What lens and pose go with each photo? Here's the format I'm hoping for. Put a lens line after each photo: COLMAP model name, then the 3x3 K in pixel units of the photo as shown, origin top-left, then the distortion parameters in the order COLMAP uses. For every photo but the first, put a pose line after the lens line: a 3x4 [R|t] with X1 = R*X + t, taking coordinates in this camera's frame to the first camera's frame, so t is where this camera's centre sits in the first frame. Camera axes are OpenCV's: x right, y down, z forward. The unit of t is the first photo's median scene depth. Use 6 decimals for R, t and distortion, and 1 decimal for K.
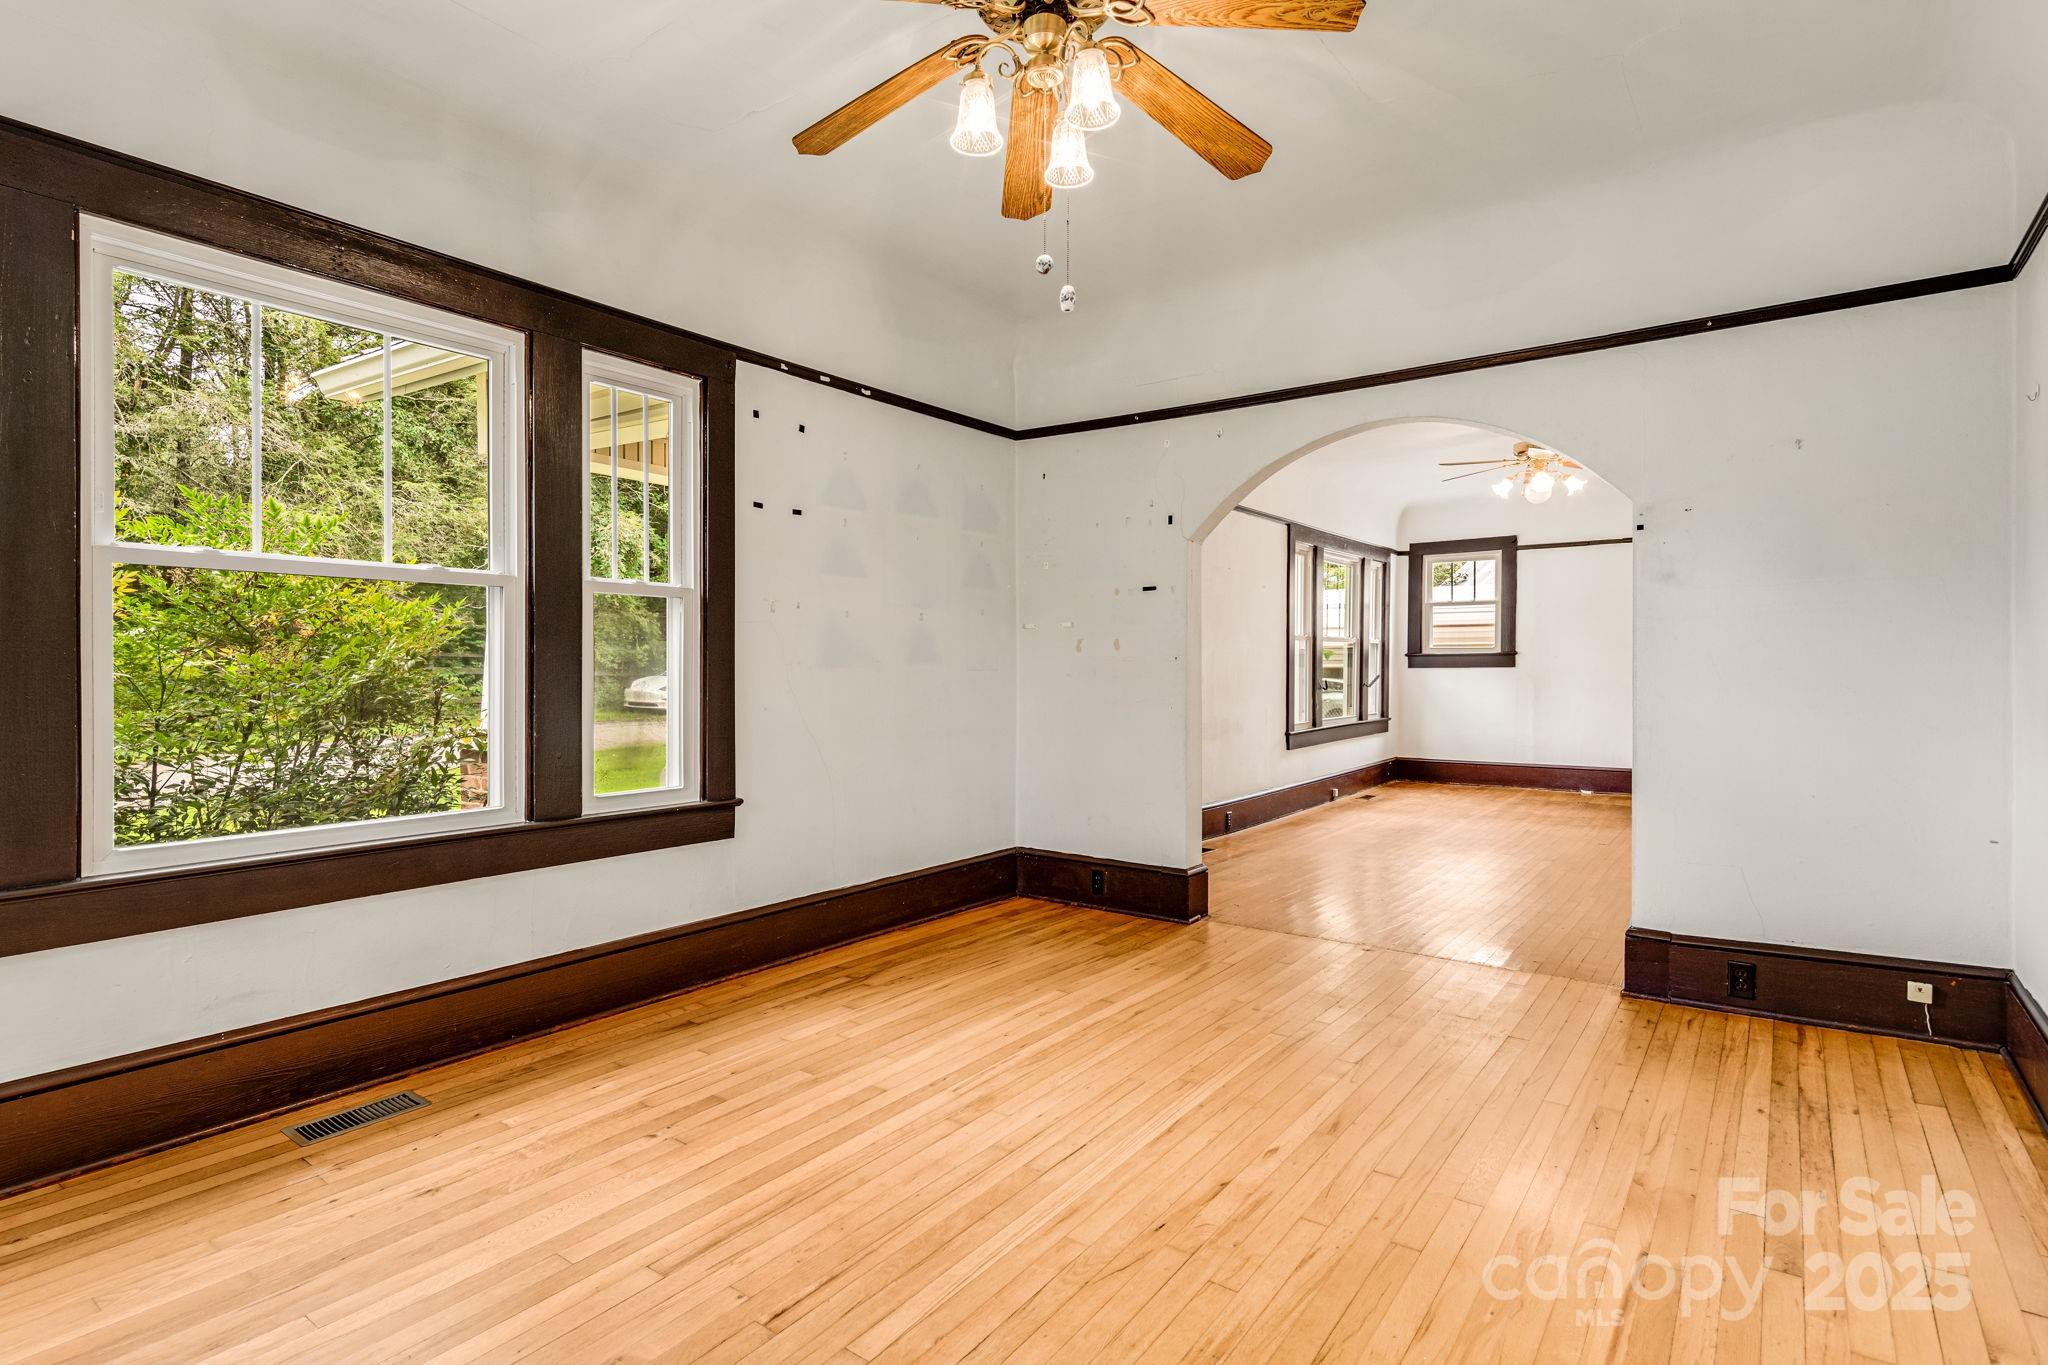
lens RADIAL K [[1028.8, 0, 1017.6], [0, 1028.8, 665.7], [0, 0, 1]] dist [0.004398, -0.000099]
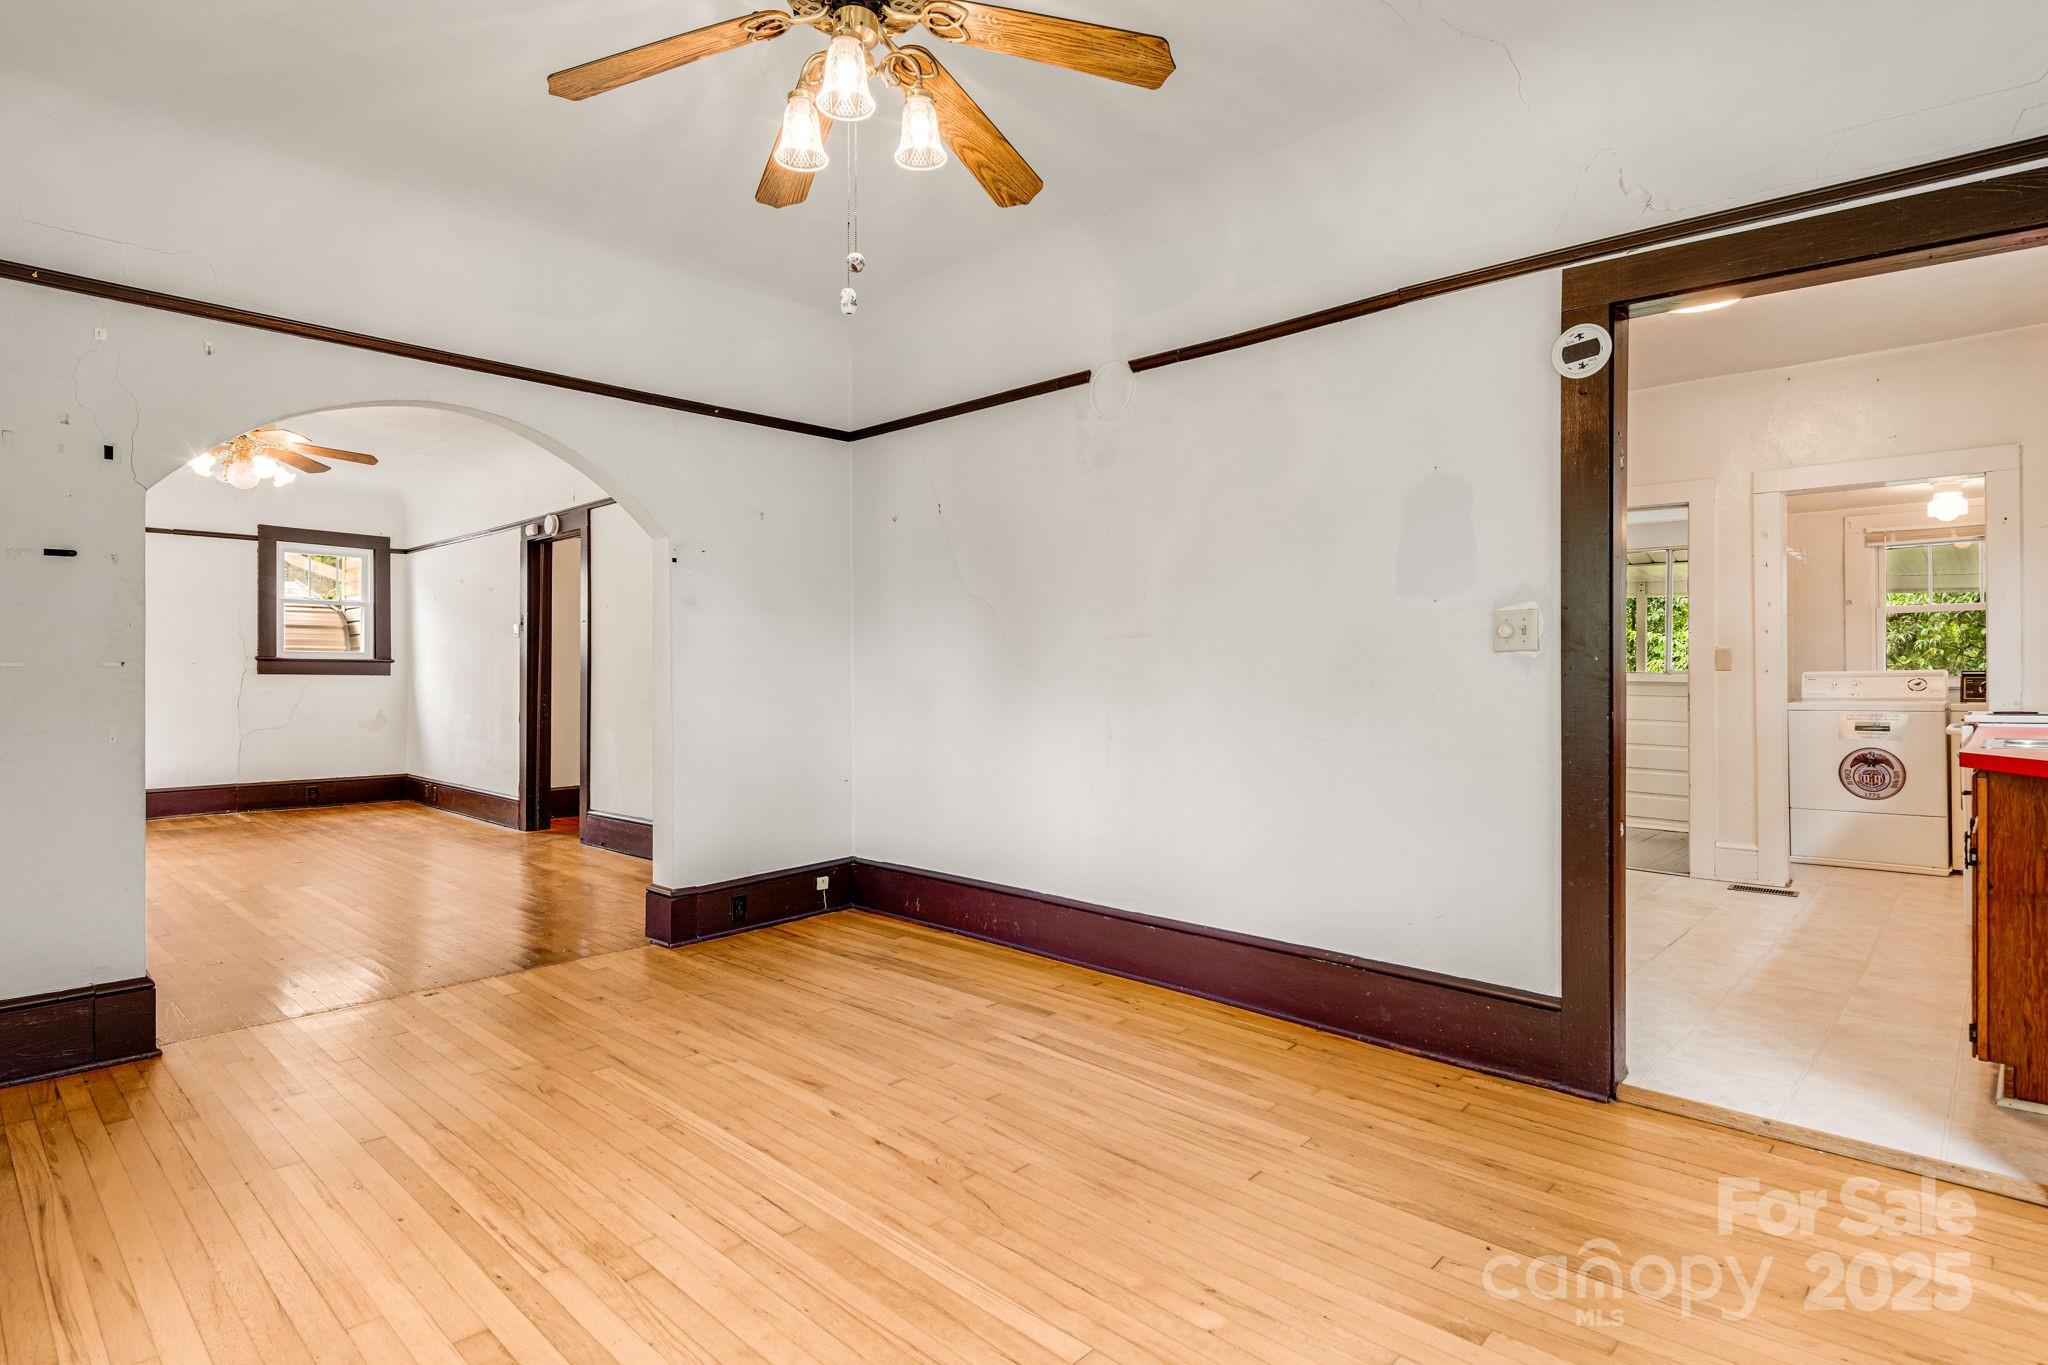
lens RADIAL K [[1049.8, 0, 1005.9], [0, 1049.8, 665.1], [0, 0, 1]] dist [0.000293, -0.000274]
pose [[0.128146, 0.004472, 0.991745, -0.711390], [-0.001568, 0.999989, -0.004307, -0.006658], [-0.991754, -0.001003, 0.128152, 0.560061]]
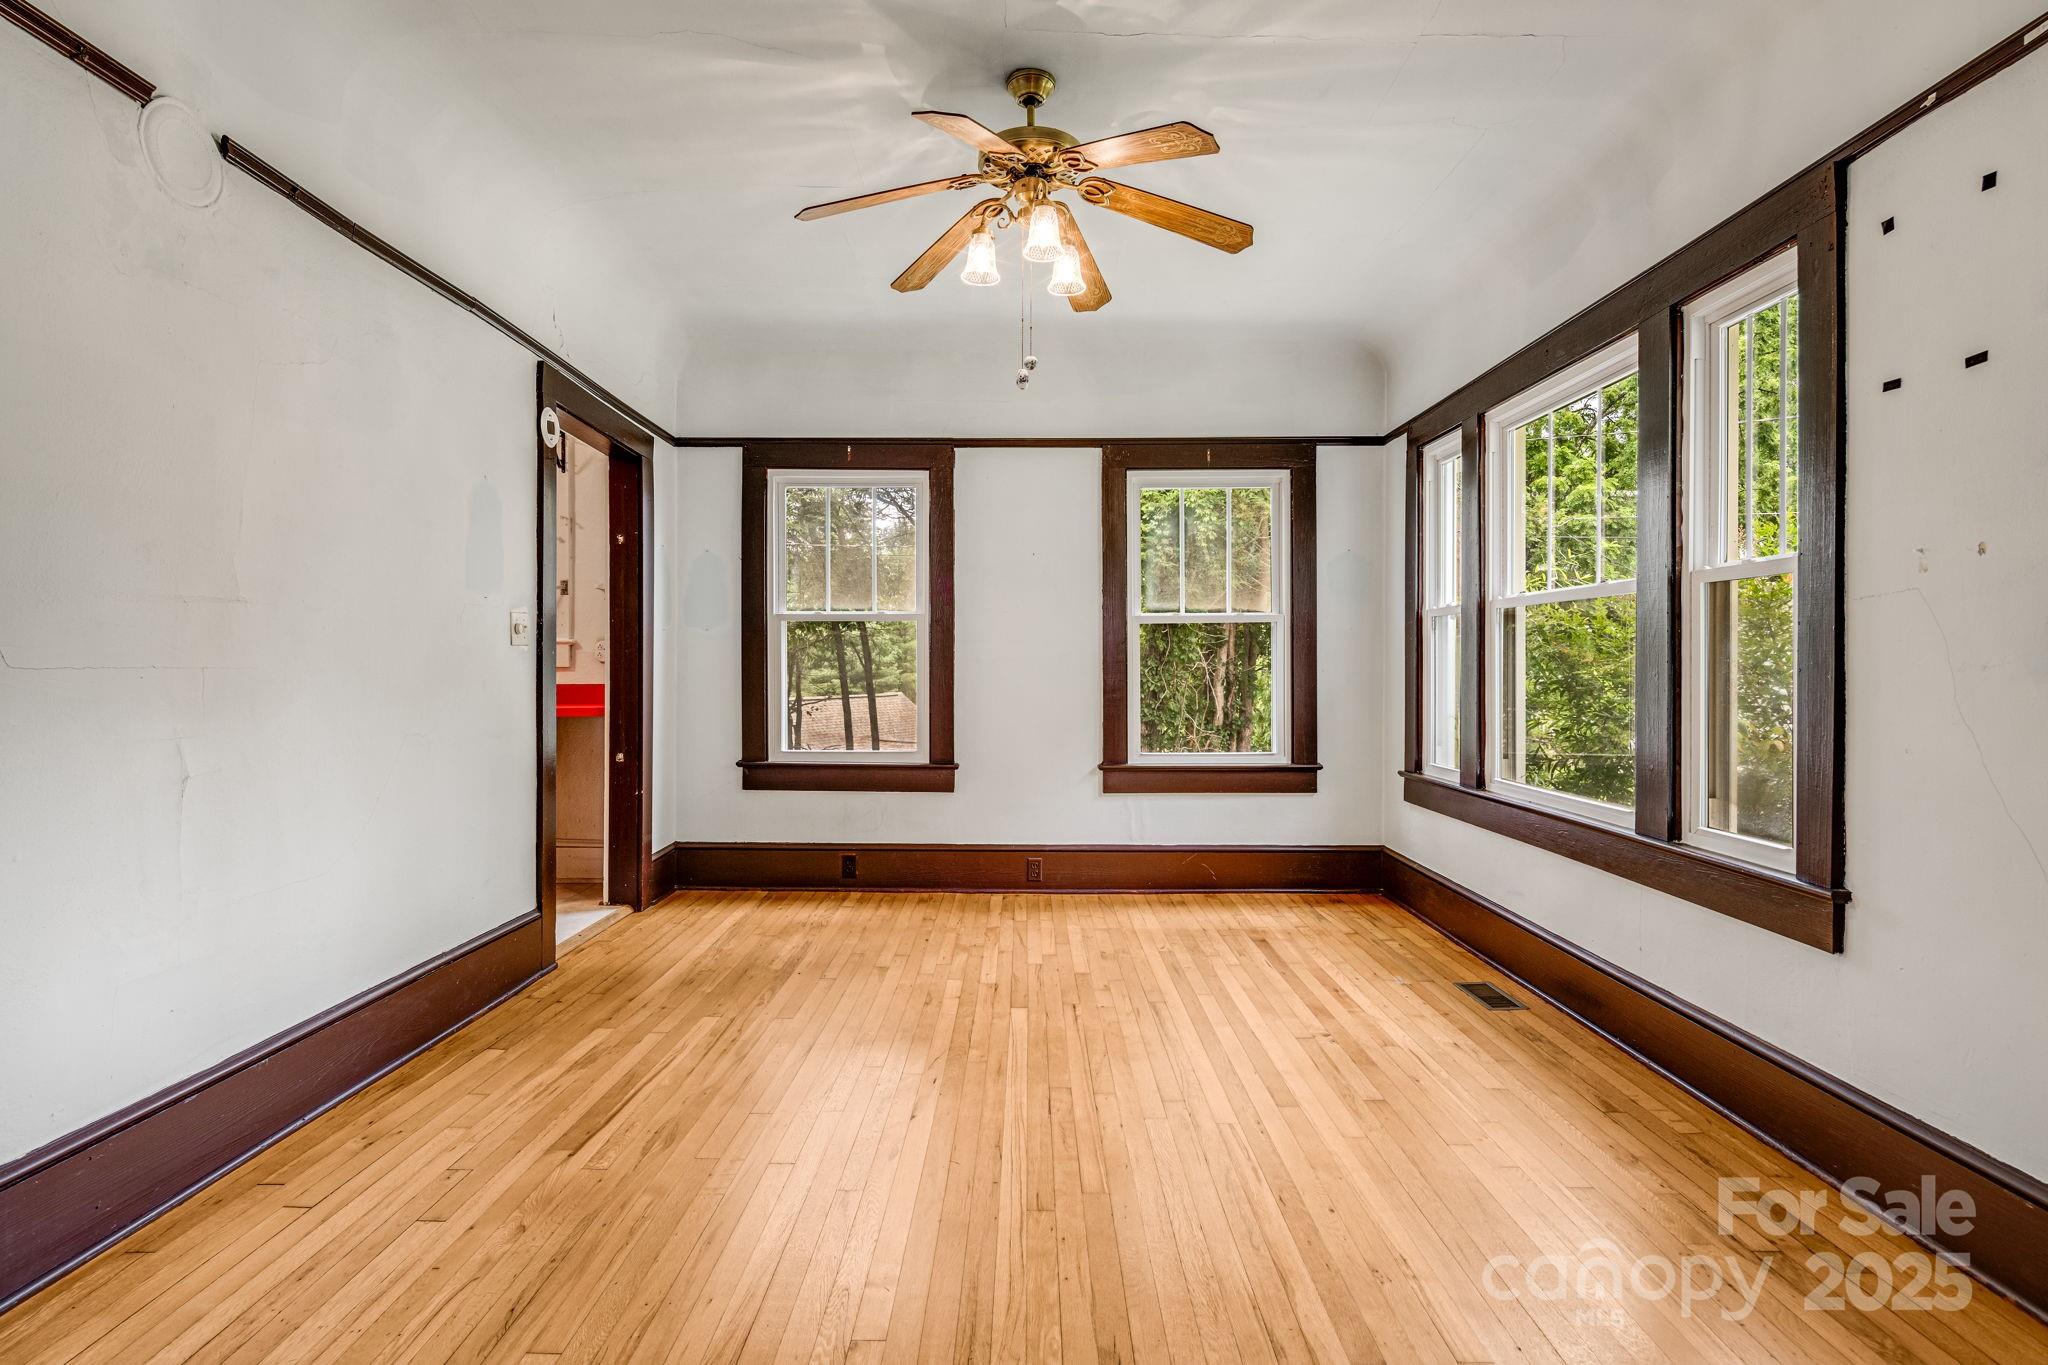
lens RADIAL K [[1028.8, 0, 1017.6], [0, 1028.8, 665.7], [0, 0, 1]] dist [0.004398, -0.000099]
pose [[-0.812189, -0.003891, -0.583381, 0.610529], [-0.004328, 0.999990, -0.000644, -0.001775], [0.583378, 0.002002, -0.812199, 1.565300]]
